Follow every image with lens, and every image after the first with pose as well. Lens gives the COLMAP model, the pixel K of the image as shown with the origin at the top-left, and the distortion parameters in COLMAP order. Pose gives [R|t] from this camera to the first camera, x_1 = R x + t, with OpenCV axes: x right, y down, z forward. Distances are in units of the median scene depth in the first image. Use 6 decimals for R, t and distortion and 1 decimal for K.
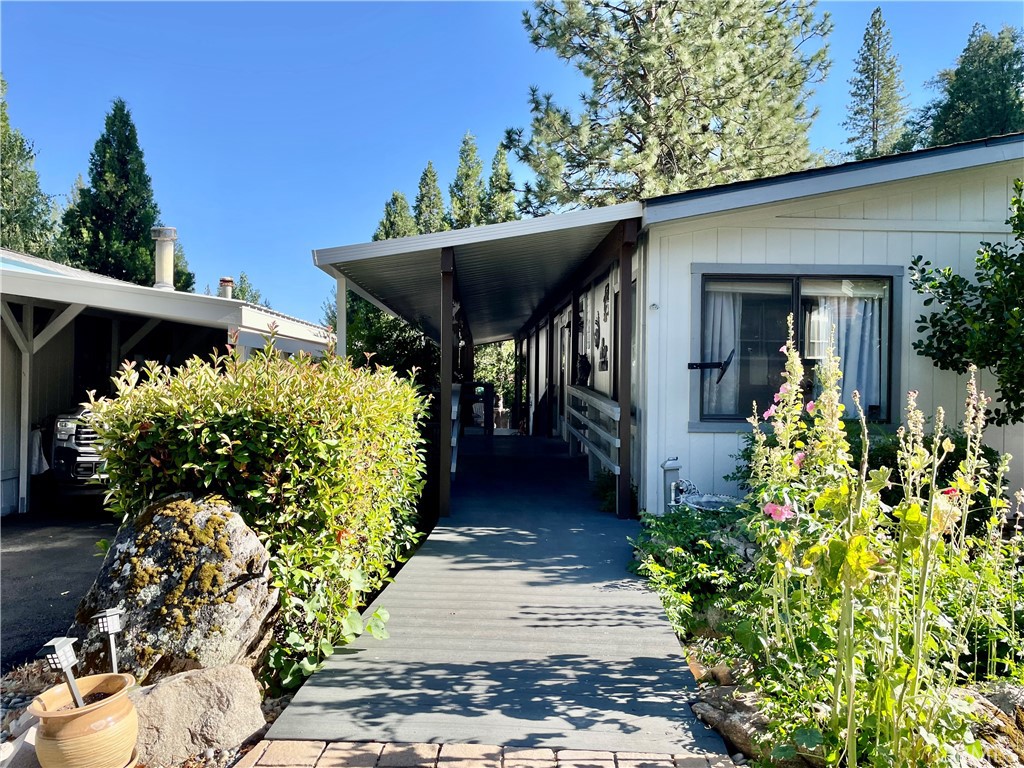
lens RADIAL K [[772.1, 0, 511.9], [0, 772.1, 381.1], [0, 0, 1]] dist [0.045957, -0.025926]
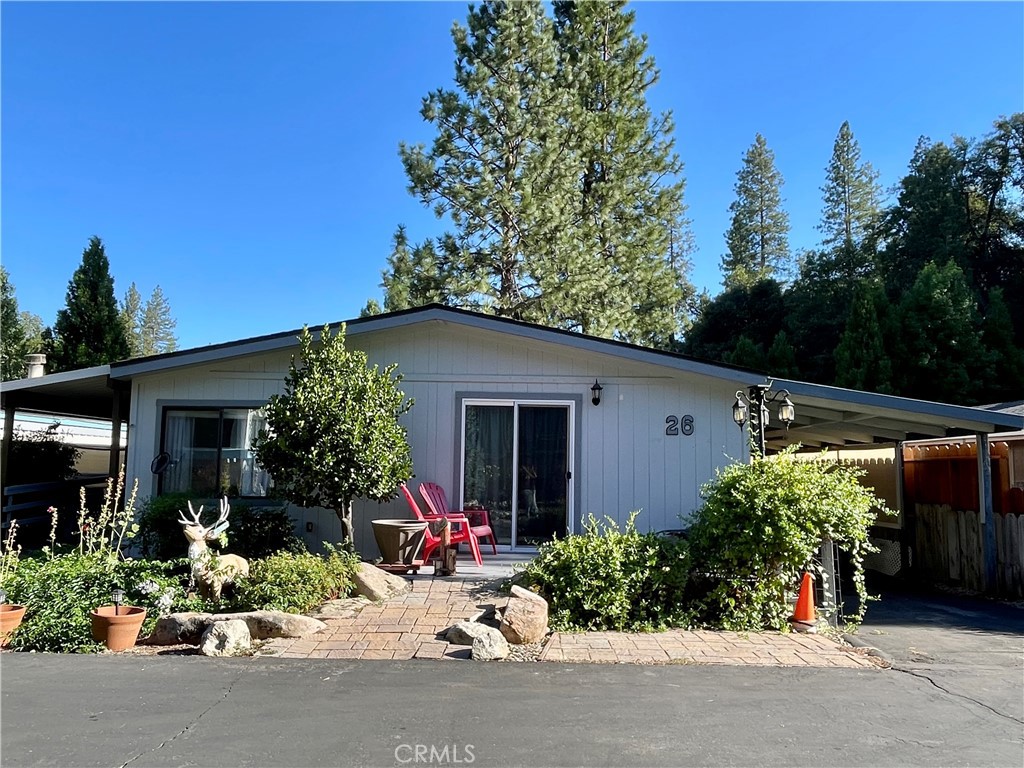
lens RADIAL K [[772.8, 0, 511.7], [0, 772.8, 387.2], [0, 0, 1]] dist [0.011574, 0.004665]
pose [[0.997254, -0.006485, -0.073779, 0.132103], [-0.001557, 0.994104, -0.108422, -0.000253], [0.074047, 0.108239, 0.991363, -0.068060]]
